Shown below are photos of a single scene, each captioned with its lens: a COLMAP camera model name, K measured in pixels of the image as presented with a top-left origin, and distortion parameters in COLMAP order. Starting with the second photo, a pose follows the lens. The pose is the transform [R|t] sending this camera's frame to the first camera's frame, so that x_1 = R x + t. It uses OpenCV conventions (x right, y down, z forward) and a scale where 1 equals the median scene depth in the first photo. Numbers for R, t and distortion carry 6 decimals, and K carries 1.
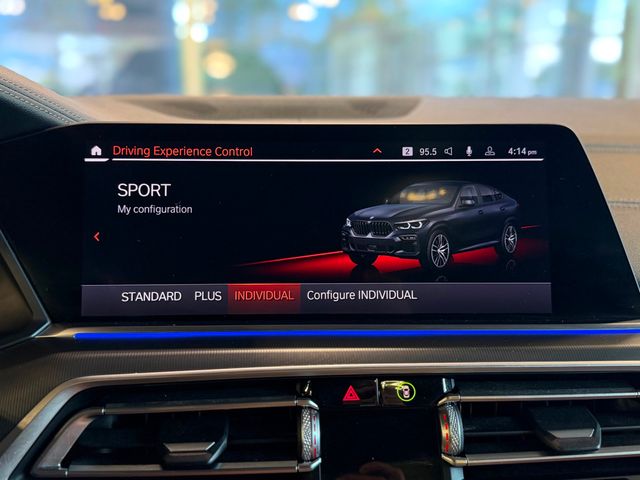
lens RADIAL K [[619.7, 0, 317.5], [0, 619.7, 241.0], [0, 0, 1]] dist [-0.022512, 0.000000]
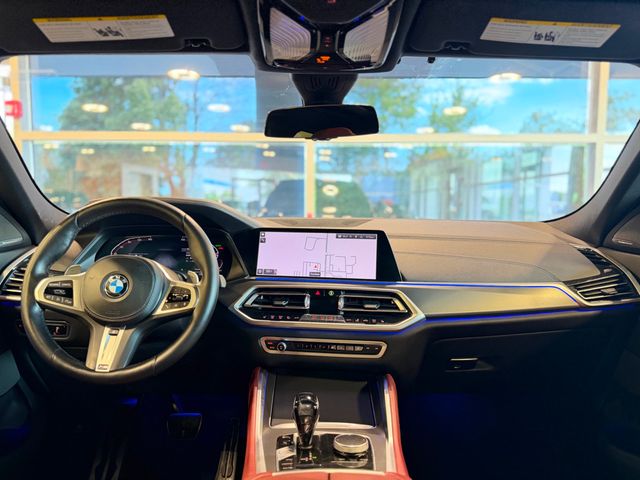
lens RADIAL K [[451.1, 0, 324.7], [0, 451.1, 239.5], [0, 0, 1]] dist [0.011272, -0.017690]
pose [[0.982393, 0.017143, -0.186039, 0.588467], [-0.045867, 0.987437, -0.151212, 0.311979], [0.181109, 0.157083, 0.970837, -1.782176]]
